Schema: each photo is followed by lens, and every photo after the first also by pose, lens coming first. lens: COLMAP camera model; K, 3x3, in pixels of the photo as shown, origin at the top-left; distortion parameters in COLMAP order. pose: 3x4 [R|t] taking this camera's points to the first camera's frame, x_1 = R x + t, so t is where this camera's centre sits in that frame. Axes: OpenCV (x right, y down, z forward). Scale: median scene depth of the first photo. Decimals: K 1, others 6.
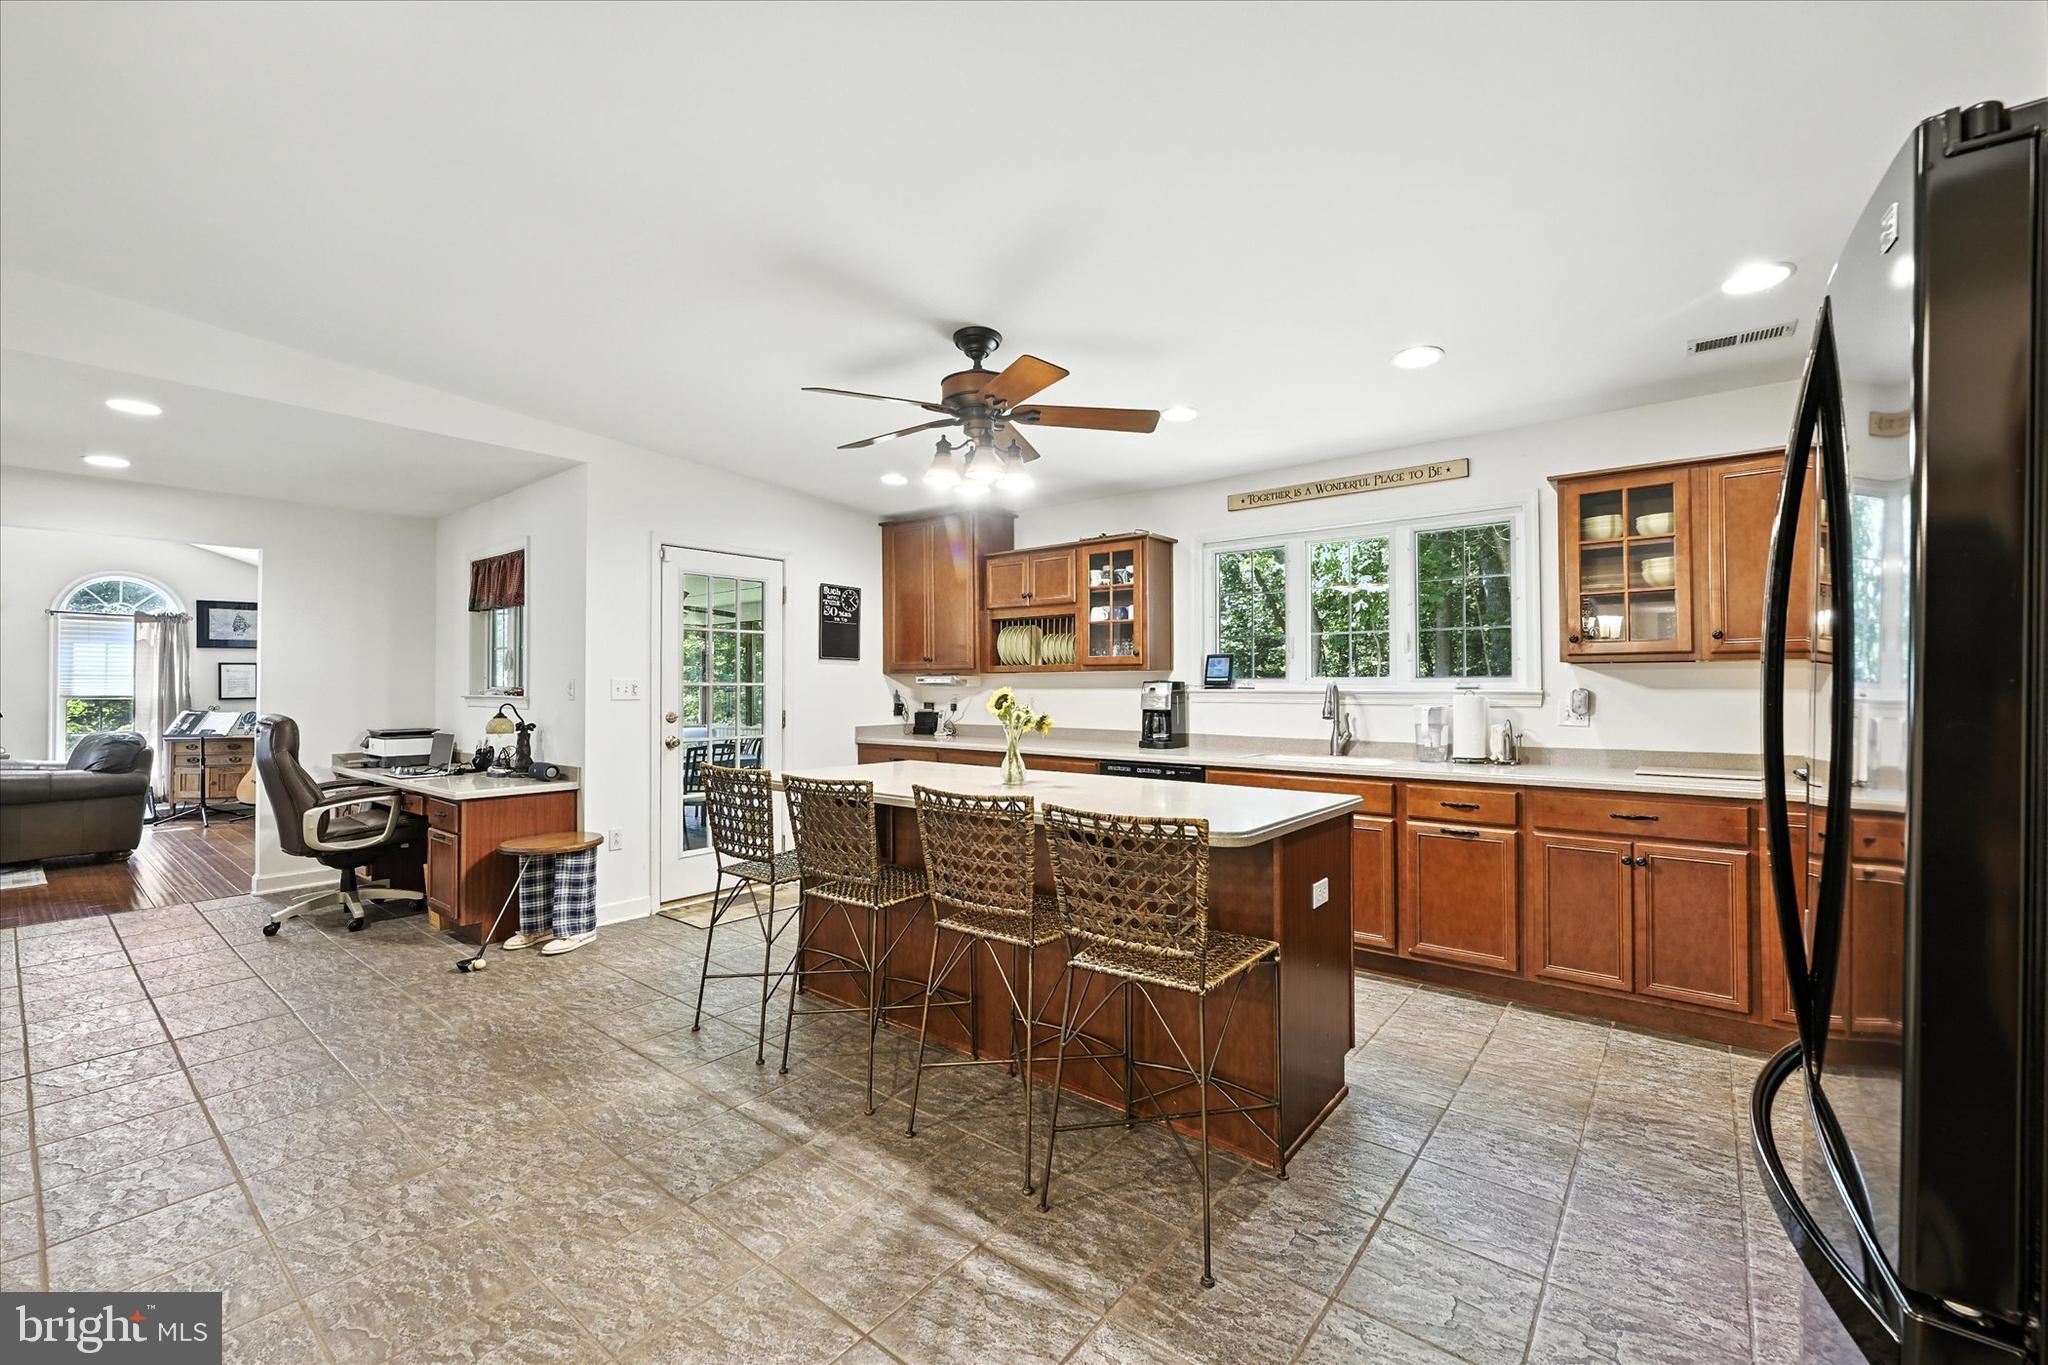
lens RADIAL K [[816.5, 0, 1018.6], [0, 816.5, 675.9], [0, 0, 1]] dist [0.001026, -0.000502]
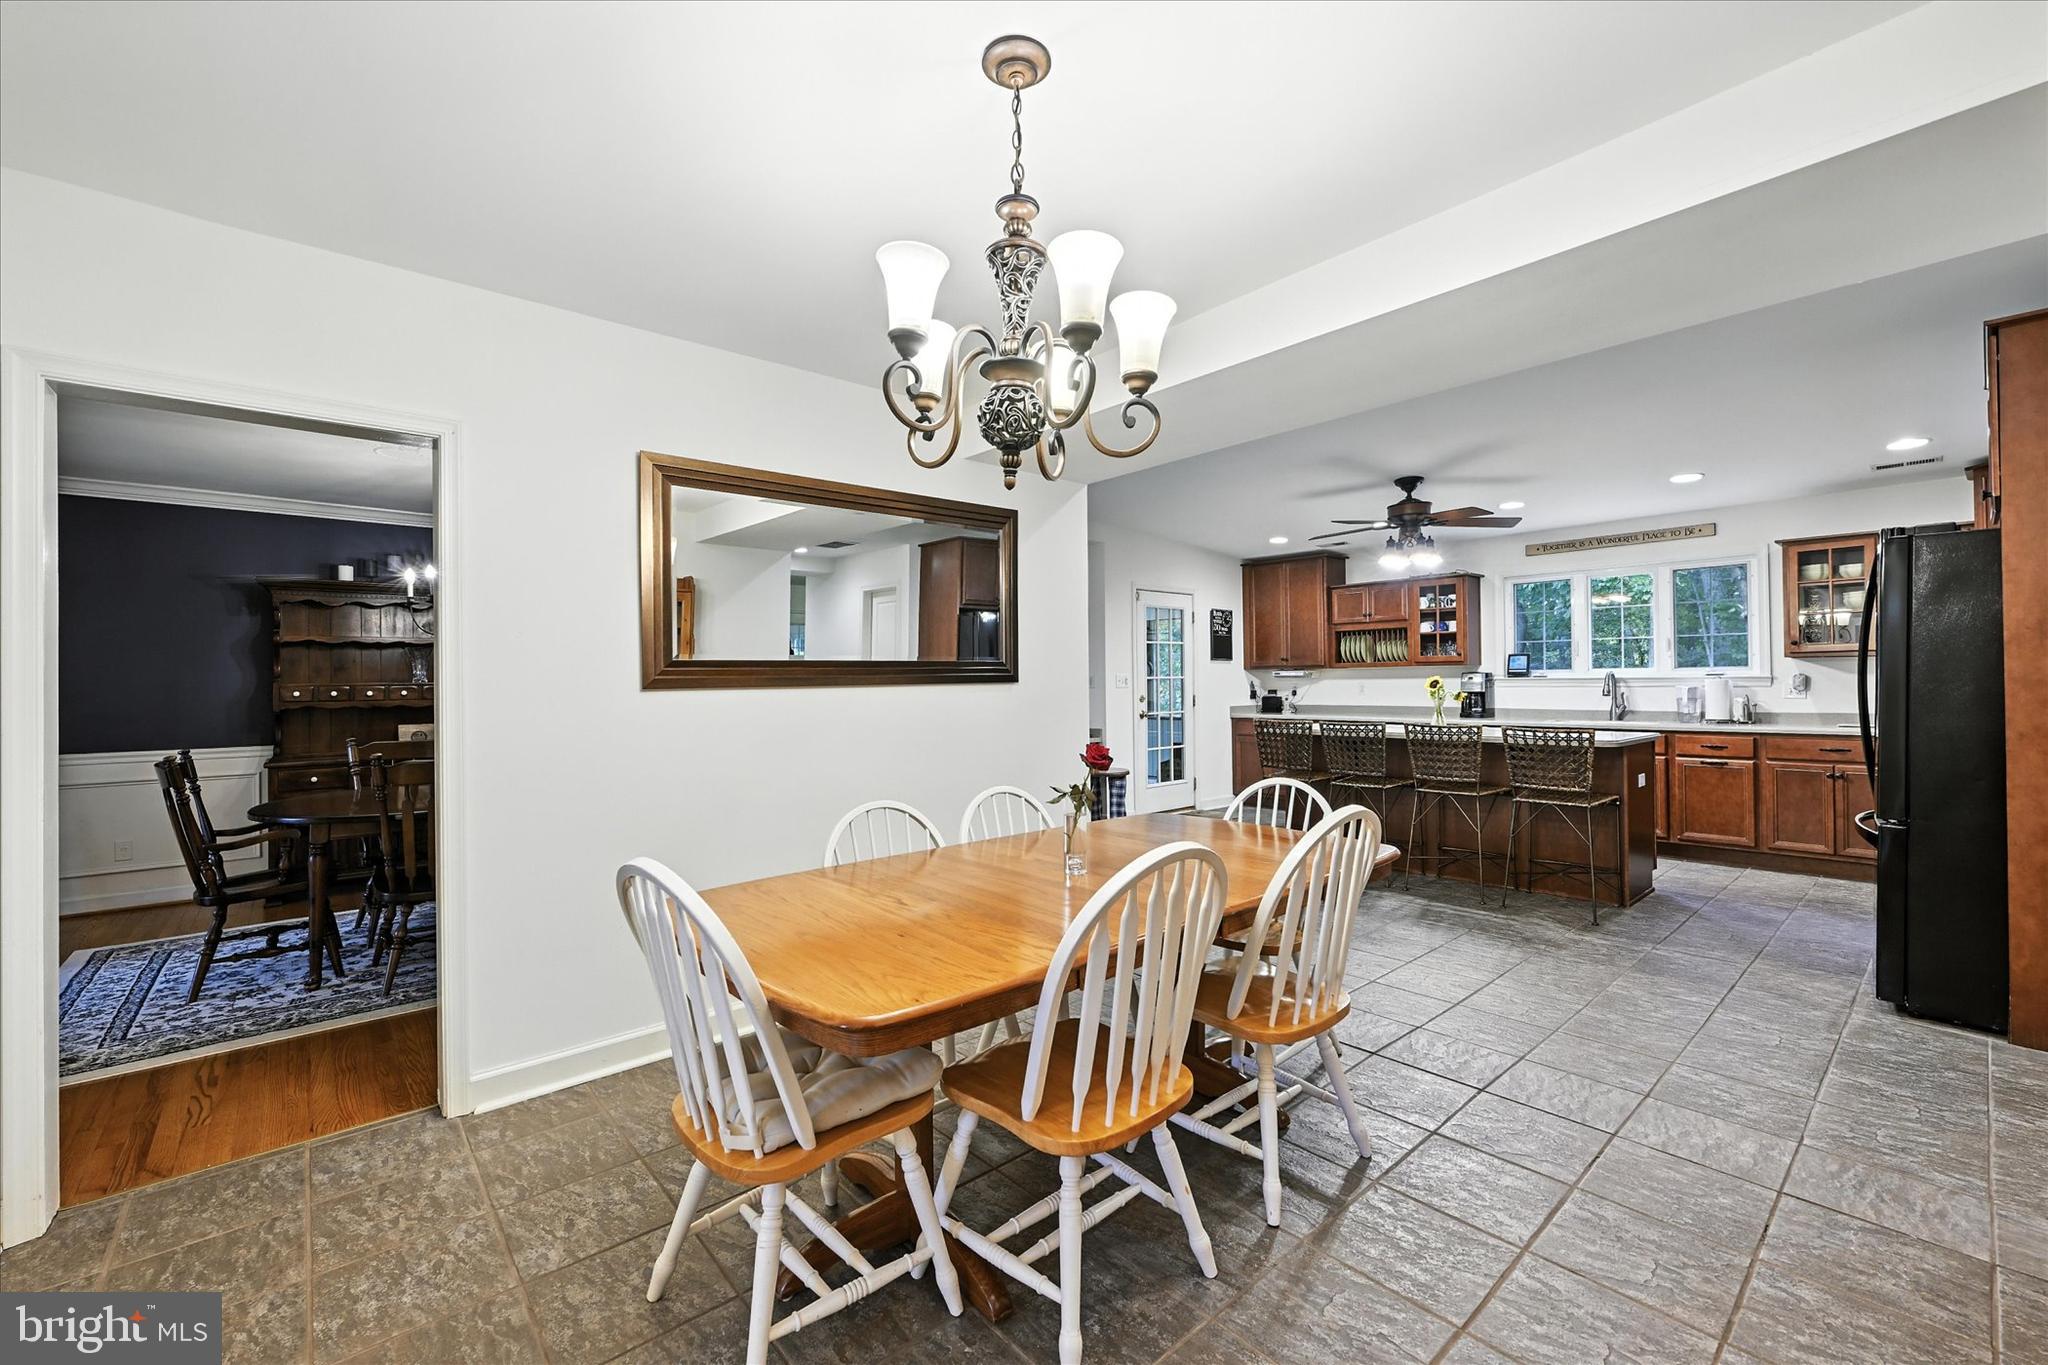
lens RADIAL K [[816.5, 0, 1021.8], [0, 816.5, 685.1], [0, 0, 1]] dist [0.001026, -0.000502]
pose [[0.988214, -0.009836, -0.152763, -0.452659], [0.012568, 0.999778, 0.016931, -0.006732], [0.152562, -0.018651, 0.988118, -0.643842]]
